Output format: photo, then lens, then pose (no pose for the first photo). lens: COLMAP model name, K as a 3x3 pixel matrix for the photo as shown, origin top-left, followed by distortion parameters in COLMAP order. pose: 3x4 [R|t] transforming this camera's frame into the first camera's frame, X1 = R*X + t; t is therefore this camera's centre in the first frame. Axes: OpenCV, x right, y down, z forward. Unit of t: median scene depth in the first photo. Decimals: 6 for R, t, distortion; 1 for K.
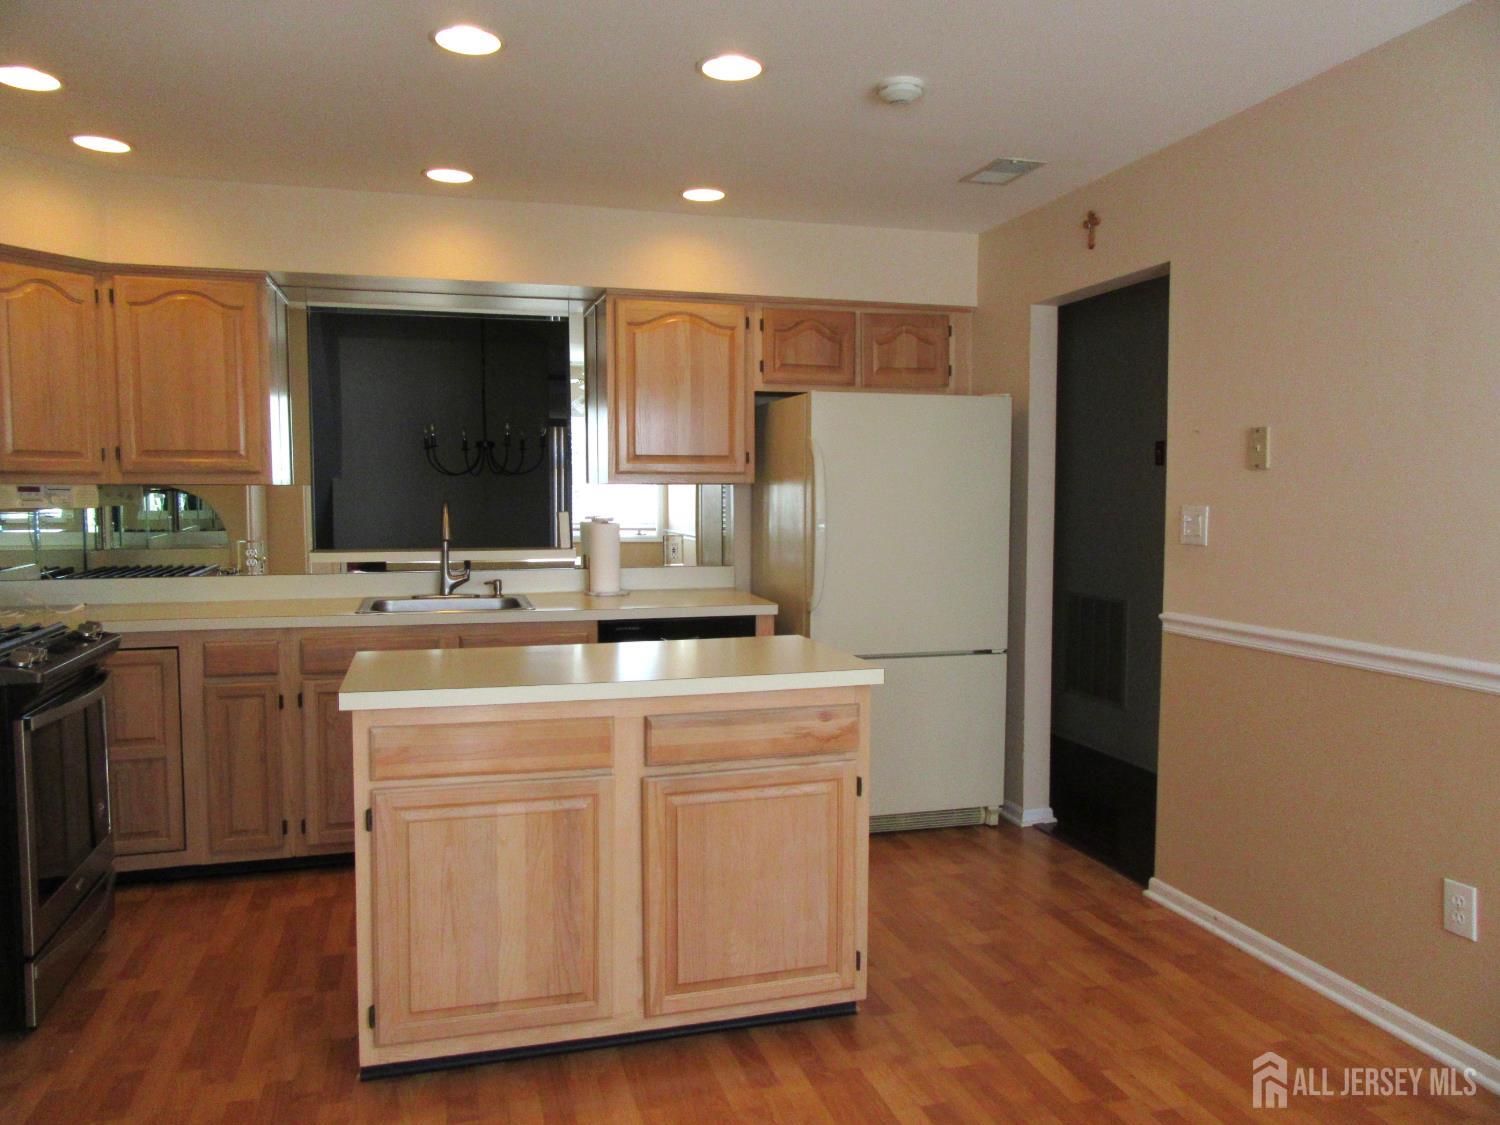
lens RADIAL K [[1109.4, 0, 750.0], [0, 1109.4, 562.5], [0, 0, 1]] dist [-0.002736, 0.001629]
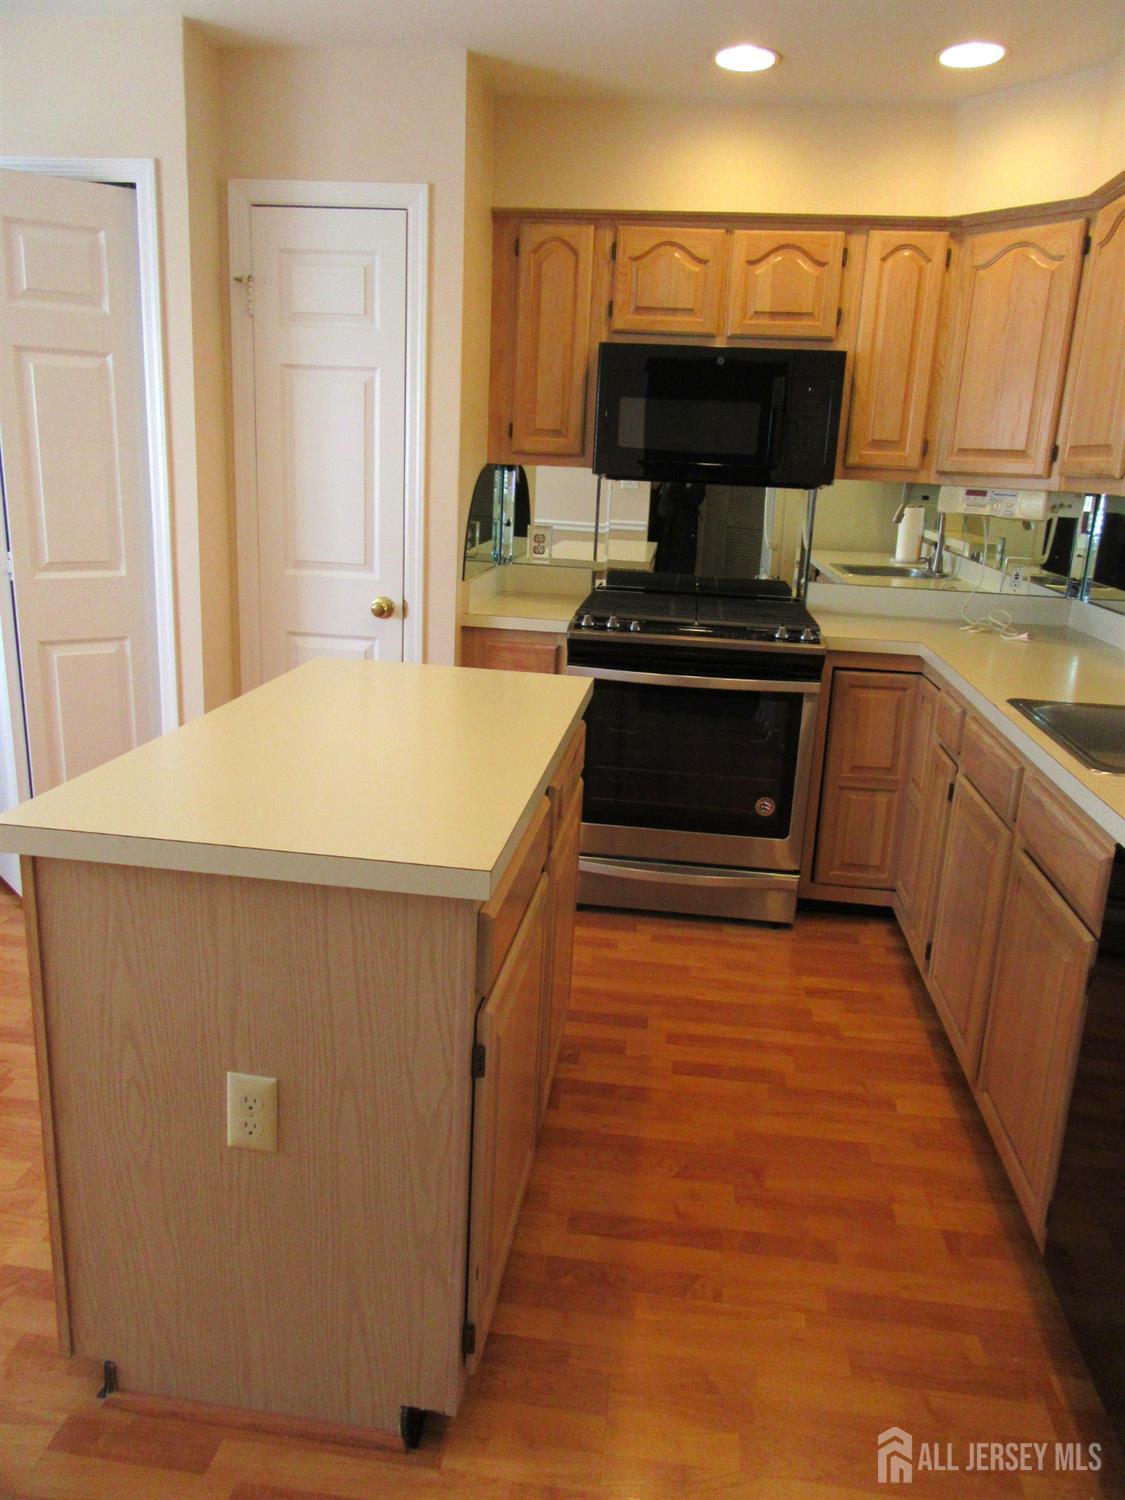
lens RADIAL K [[1109.4, 0, 562.5], [0, 1109.4, 750.0], [0, 0, 1]] dist [-0.002736, 0.001629]
pose [[-0.401940, 0.209733, -0.891323, 0.347958], [-0.108530, 0.955641, 0.273809, -0.077808], [0.909211, 0.206790, -0.361348, 1.078233]]
